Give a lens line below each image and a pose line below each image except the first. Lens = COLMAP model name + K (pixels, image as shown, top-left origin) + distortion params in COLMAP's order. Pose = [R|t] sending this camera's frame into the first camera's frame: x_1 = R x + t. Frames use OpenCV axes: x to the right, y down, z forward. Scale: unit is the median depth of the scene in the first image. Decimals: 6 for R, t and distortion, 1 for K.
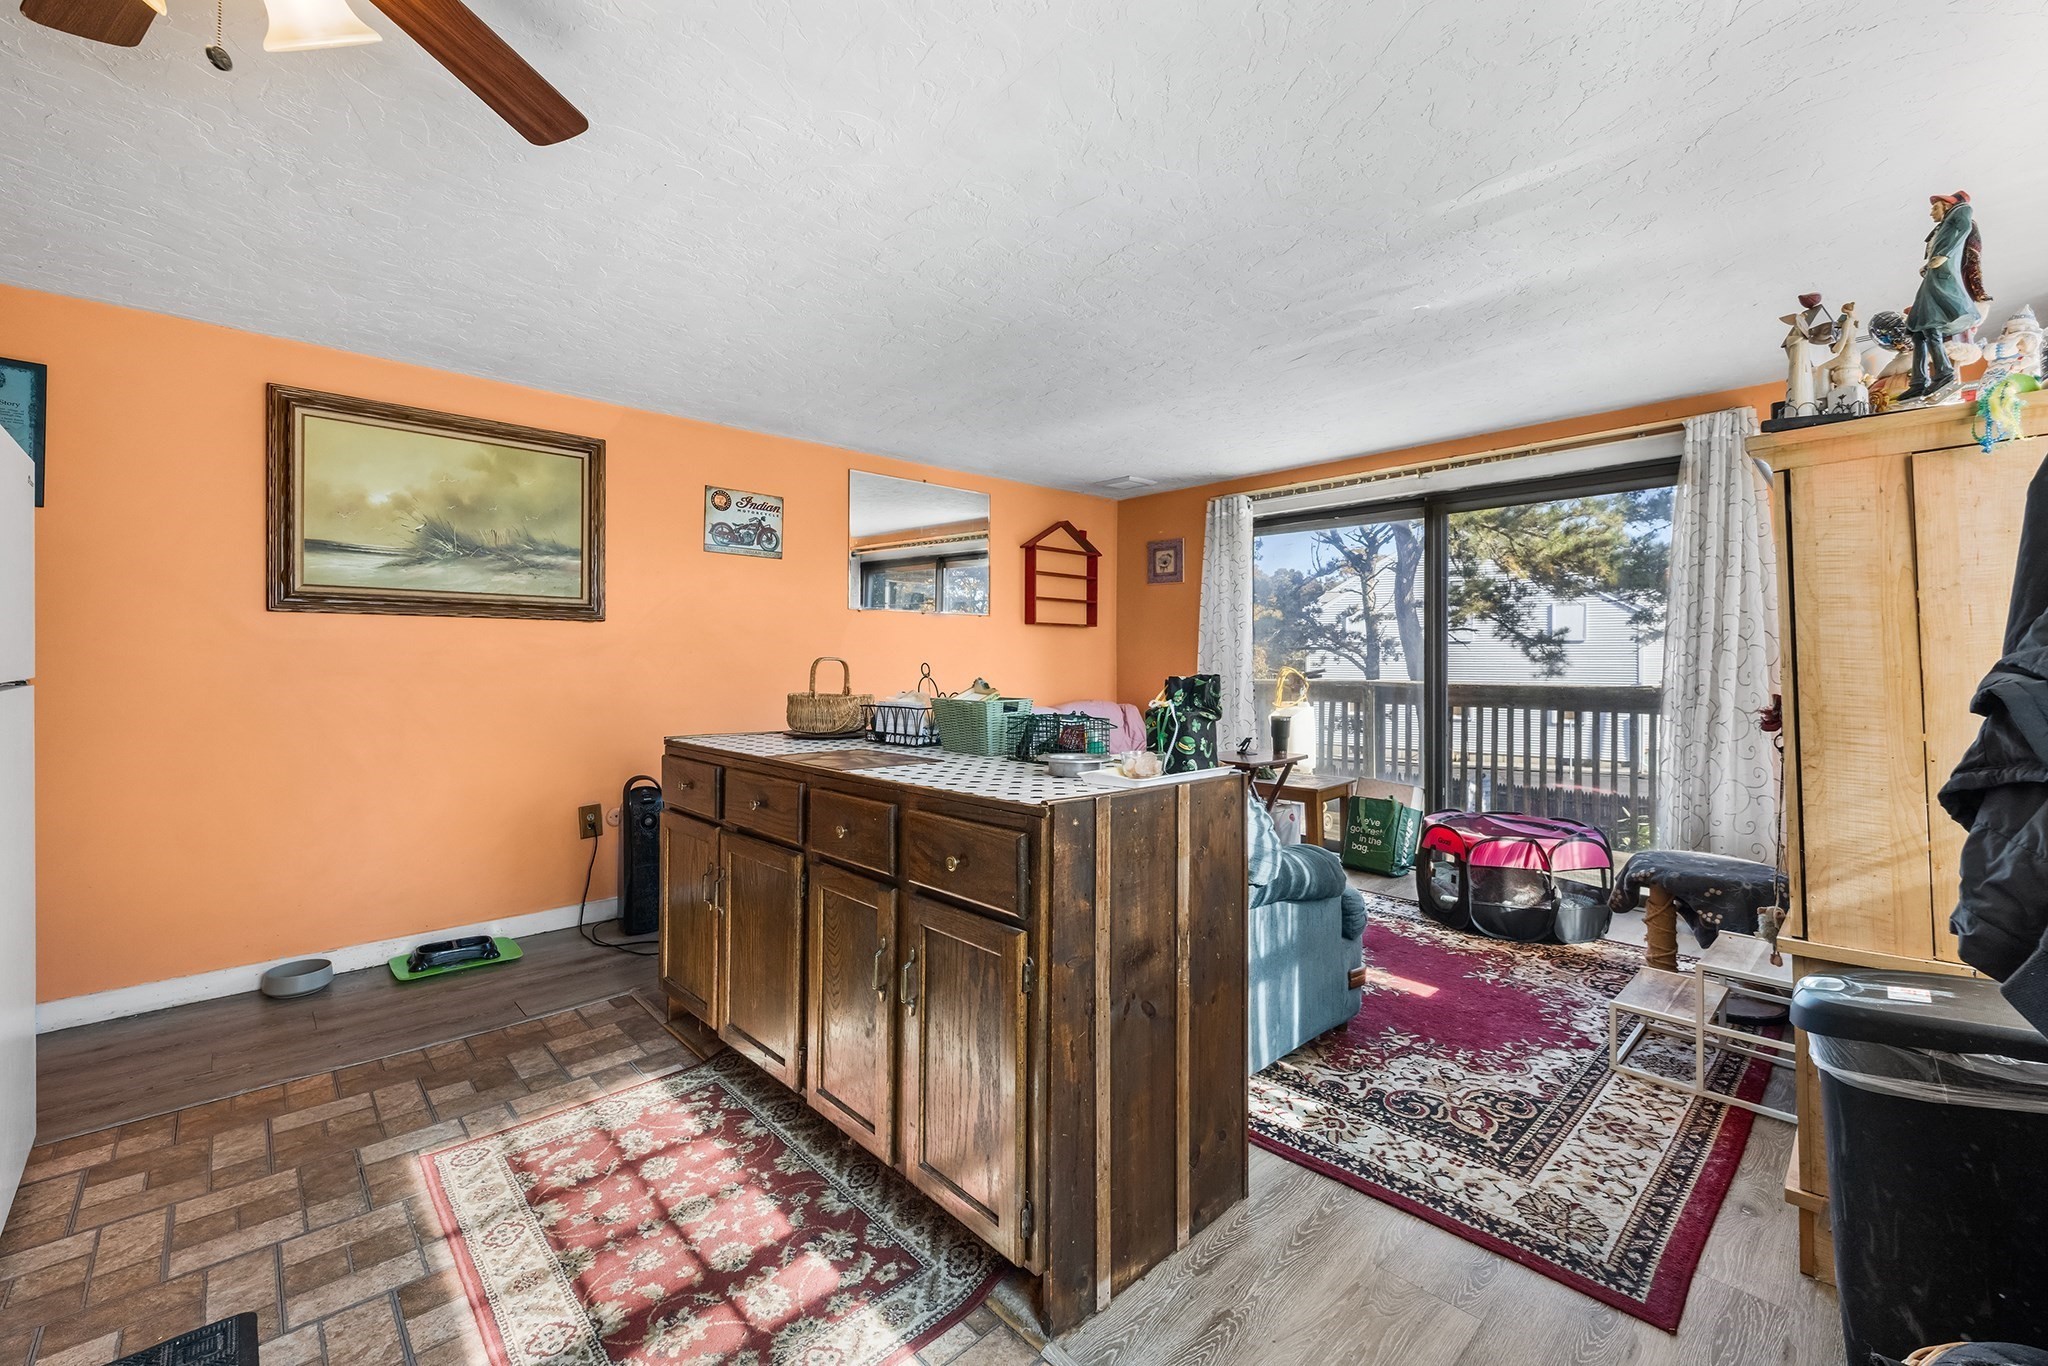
lens RADIAL K [[838.9, 0, 1023.2], [0, 838.9, 655.8], [0, 0, 1]] dist [0.016720, -0.000246]
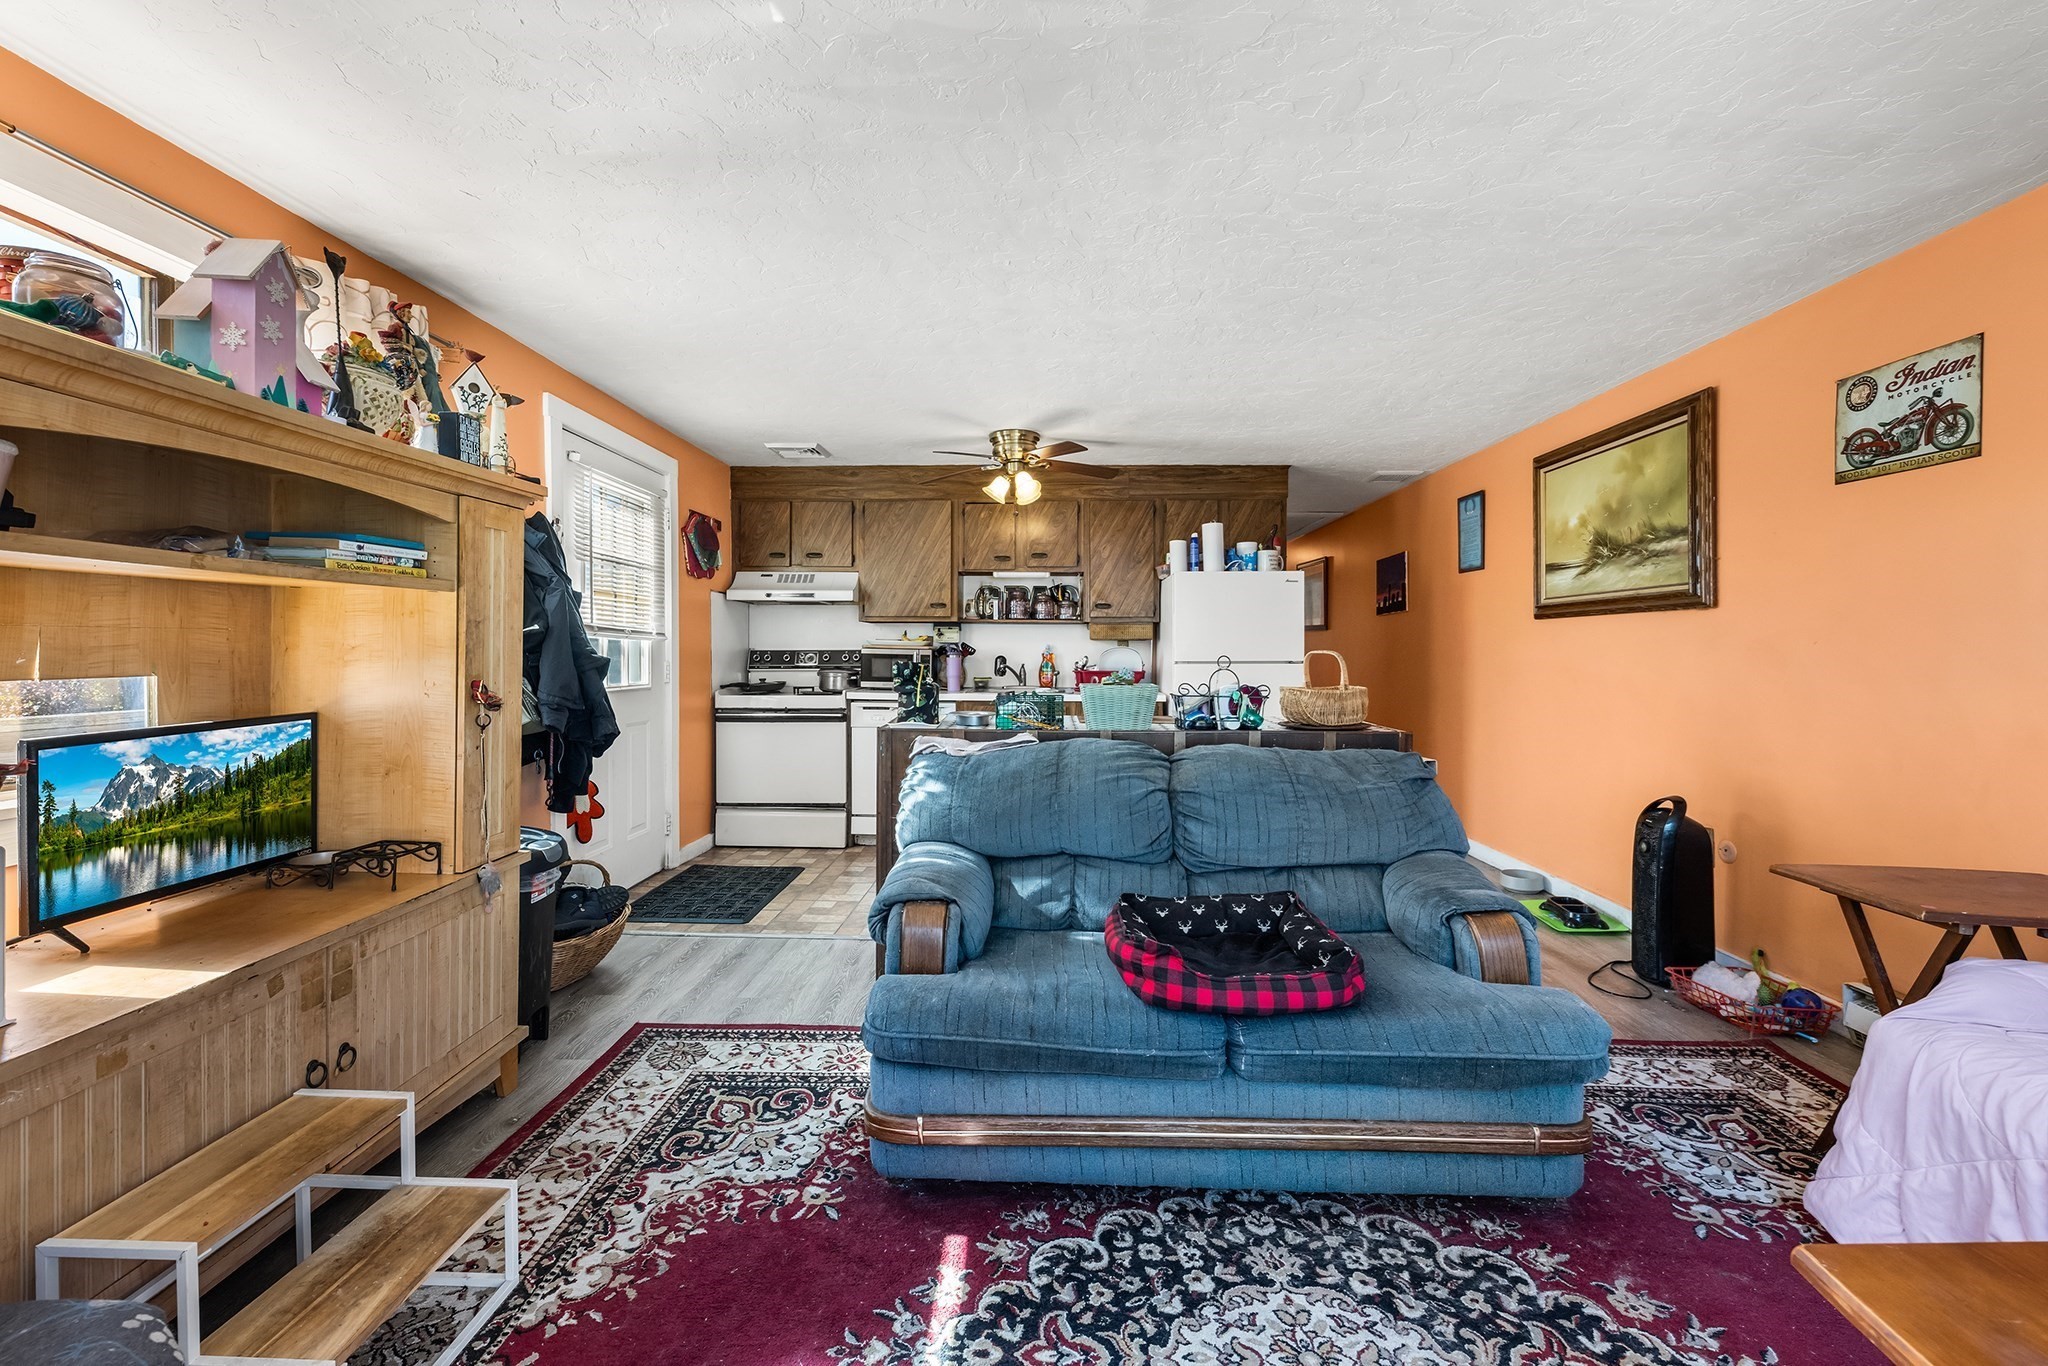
lens RADIAL K [[838.9, 0, 1022.3], [0, 838.9, 663.3], [0, 0, 1]] dist [0.016720, -0.000246]
pose [[-0.713639, 0.006720, -0.700481, 0.925574], [-0.000566, 0.999948, 0.010170, 0.008896], [0.700513, 0.007654, -0.713598, 1.842127]]
